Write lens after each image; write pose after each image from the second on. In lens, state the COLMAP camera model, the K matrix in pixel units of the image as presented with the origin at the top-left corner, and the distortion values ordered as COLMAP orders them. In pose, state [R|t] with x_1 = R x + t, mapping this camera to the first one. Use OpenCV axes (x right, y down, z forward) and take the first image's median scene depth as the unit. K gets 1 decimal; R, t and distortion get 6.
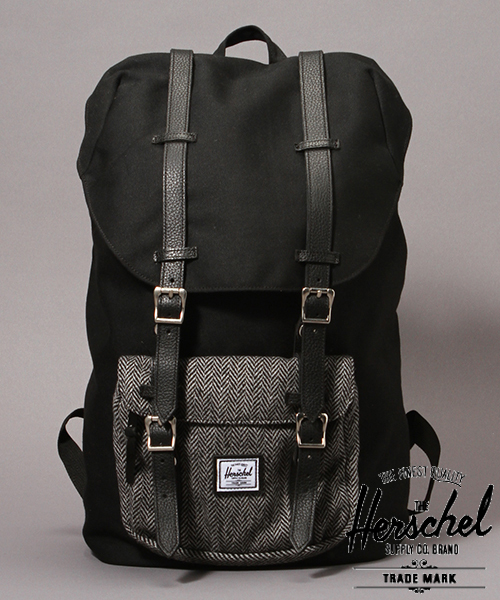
lens RADIAL K [[1397.3, 0, 248.6], [0, 1397.3, 300.7], [0, 0, 1]] dist [-0.009882, 0.000000]
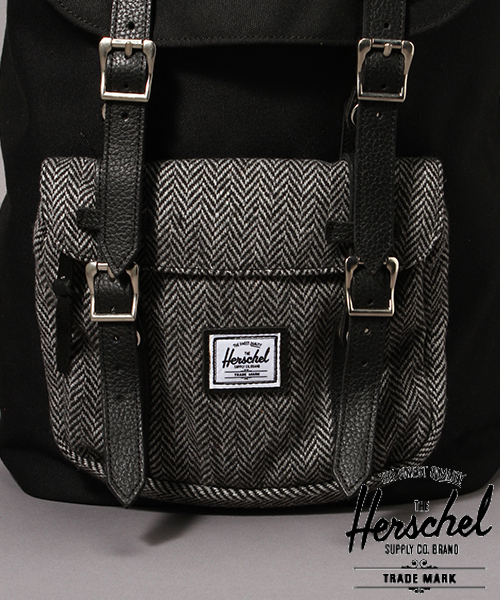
lens RADIAL K [[1397.3, 0, 244.9], [0, 1397.3, 300.2], [0, 0, 1]] dist [-0.009882, 0.000000]
pose [[0.999987, 0.002002, -0.004591, -0.005020], [-0.001315, 0.989425, 0.145039, 0.013777], [0.004833, -0.145031, 0.989415, 0.418266]]
